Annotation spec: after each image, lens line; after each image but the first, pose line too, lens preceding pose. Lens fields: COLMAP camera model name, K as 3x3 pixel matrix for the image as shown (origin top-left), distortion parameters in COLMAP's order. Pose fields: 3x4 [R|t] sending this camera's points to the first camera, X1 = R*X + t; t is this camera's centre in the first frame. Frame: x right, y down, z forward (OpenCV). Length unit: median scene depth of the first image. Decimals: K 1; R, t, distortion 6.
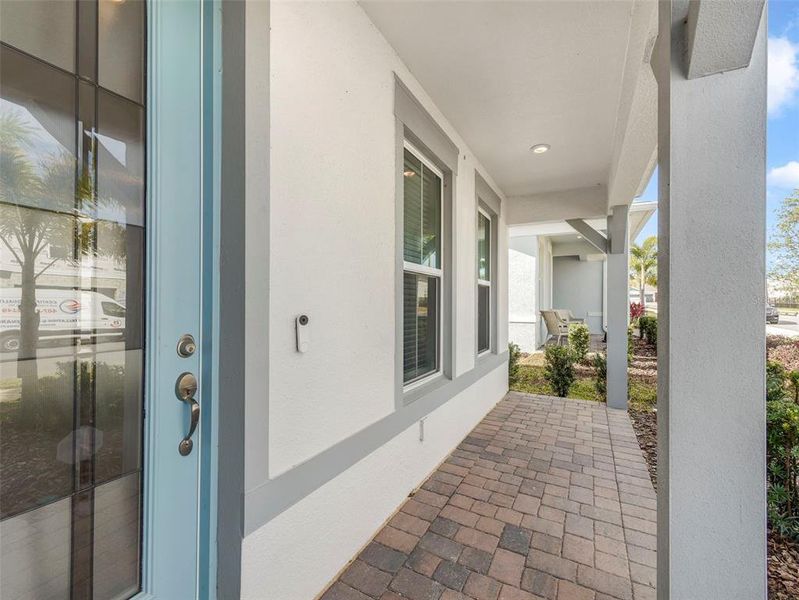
lens RADIAL K [[352.0, 0, 398.4], [0, 352.0, 296.1], [0, 0, 1]] dist [-0.001669, -0.000140]
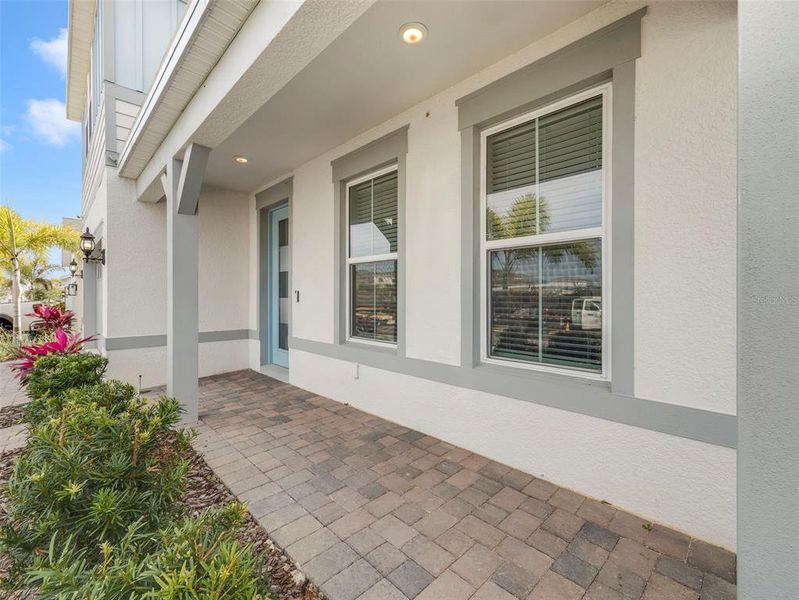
lens RADIAL K [[352.0, 0, 398.4], [0, 352.0, 296.1], [0, 0, 1]] dist [-0.001669, -0.000140]
pose [[-0.302627, -0.025240, -0.952775, 1.344350], [-0.000489, 0.999653, -0.026326, 0.107787], [0.953109, -0.007501, -0.302534, 1.546469]]
